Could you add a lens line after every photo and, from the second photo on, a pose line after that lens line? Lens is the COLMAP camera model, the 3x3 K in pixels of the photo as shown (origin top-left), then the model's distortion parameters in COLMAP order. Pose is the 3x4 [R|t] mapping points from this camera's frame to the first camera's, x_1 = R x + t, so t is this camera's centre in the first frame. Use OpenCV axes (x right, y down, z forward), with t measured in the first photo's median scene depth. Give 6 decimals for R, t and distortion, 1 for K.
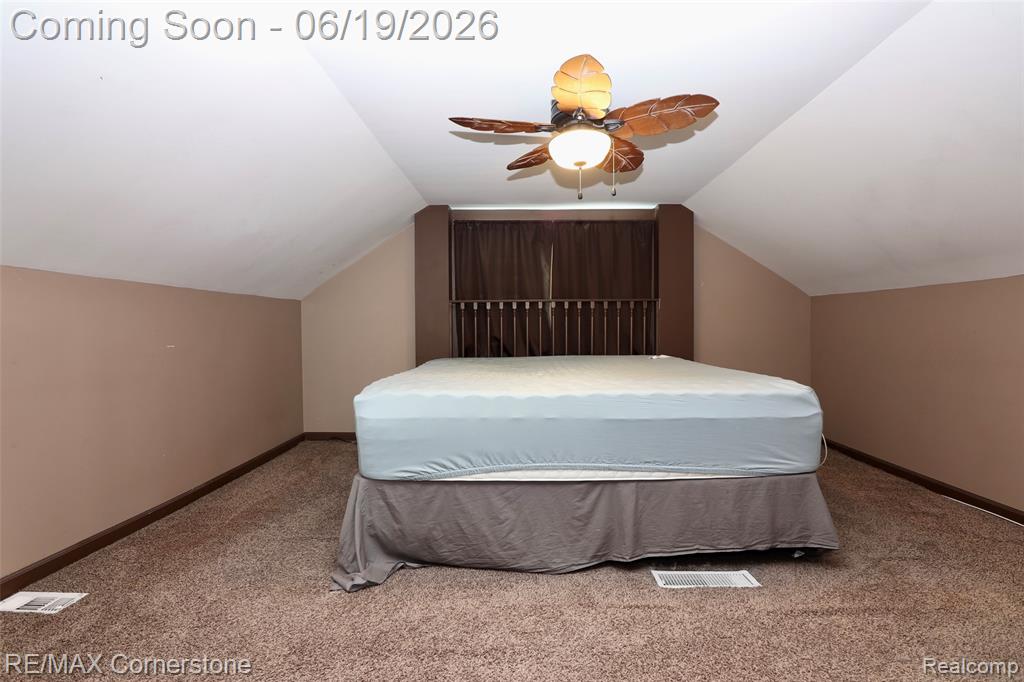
lens RADIAL K [[478.7, 0, 512.0], [0, 478.7, 341.0], [0, 0, 1]] dist [0.000586, -0.013271]
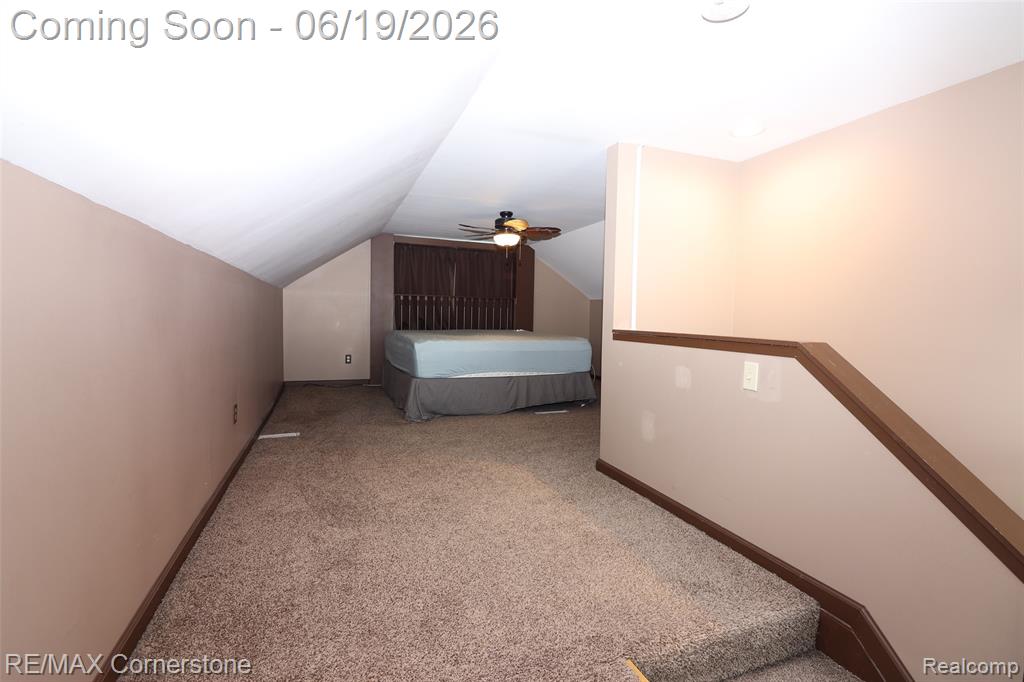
lens RADIAL K [[478.7, 0, 512.0], [0, 478.7, 341.0], [0, 0, 1]] dist [0.000586, -0.013271]
pose [[0.923489, 0.004164, 0.383601, -0.733080], [-0.016244, 0.999469, 0.028256, 0.039060], [-0.383280, -0.032325, 0.923067, -1.204652]]
